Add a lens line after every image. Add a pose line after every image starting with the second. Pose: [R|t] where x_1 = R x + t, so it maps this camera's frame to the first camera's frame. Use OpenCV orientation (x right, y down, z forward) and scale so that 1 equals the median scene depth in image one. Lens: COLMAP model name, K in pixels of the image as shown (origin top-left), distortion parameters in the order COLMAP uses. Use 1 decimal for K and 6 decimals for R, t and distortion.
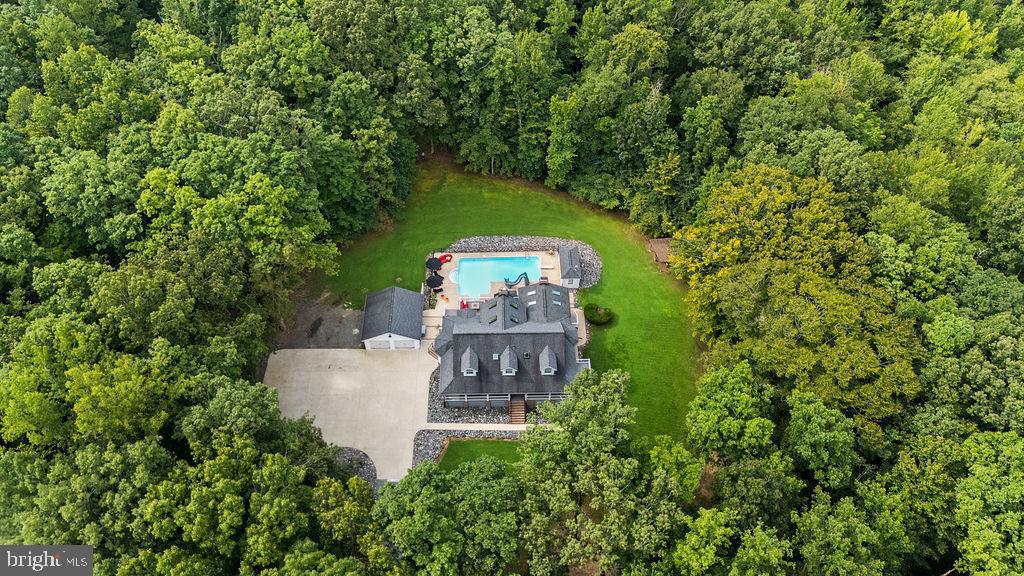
lens RADIAL K [[749.4, 0, 512.0], [0, 749.4, 288.0], [0, 0, 1]] dist [0.056266, -0.052008]
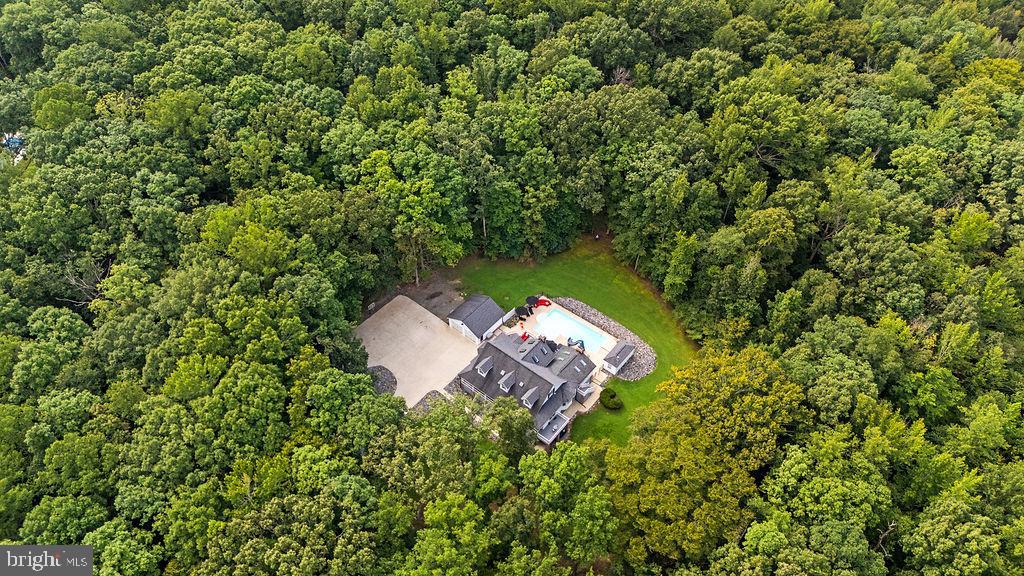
lens RADIAL K [[744.1, 0, 512.0], [0, 744.1, 288.0], [0, 0, 1]] dist [0.110123, -0.192942]
pose [[0.760552, 0.470848, -0.447060, 0.477071], [-0.510250, 0.859234, 0.036899, -0.088335], [0.401503, 0.200049, 0.893742, -0.193937]]
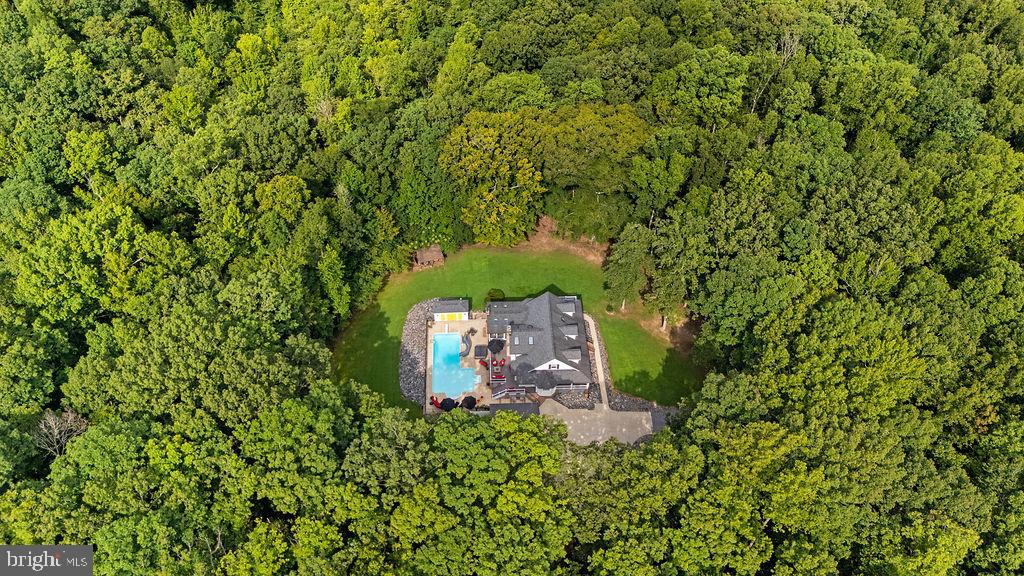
lens RADIAL K [[749.4, 0, 512.0], [0, 749.4, 288.0], [0, 0, 1]] dist [0.056266, -0.052008]
pose [[-0.018616, -0.761619, 0.647757, -0.750749], [0.775335, 0.398058, 0.490311, -0.617180], [-0.631275, 0.511357, 0.583100, 0.231040]]
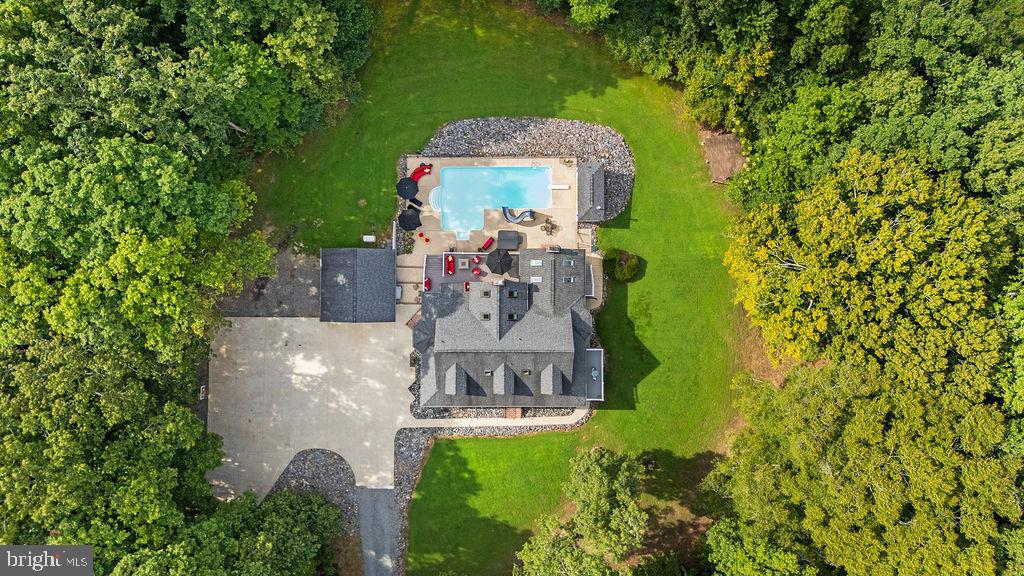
lens RADIAL K [[753.0, 0, 512.0], [0, 753.0, 288.0], [0, 0, 1]] dist [0.042274, -0.036927]
pose [[0.999560, 0.028945, 0.006469, -0.003296], [-0.026838, 0.789882, 0.612672, -0.450851], [0.012625, -0.612576, 0.790311, 0.383396]]
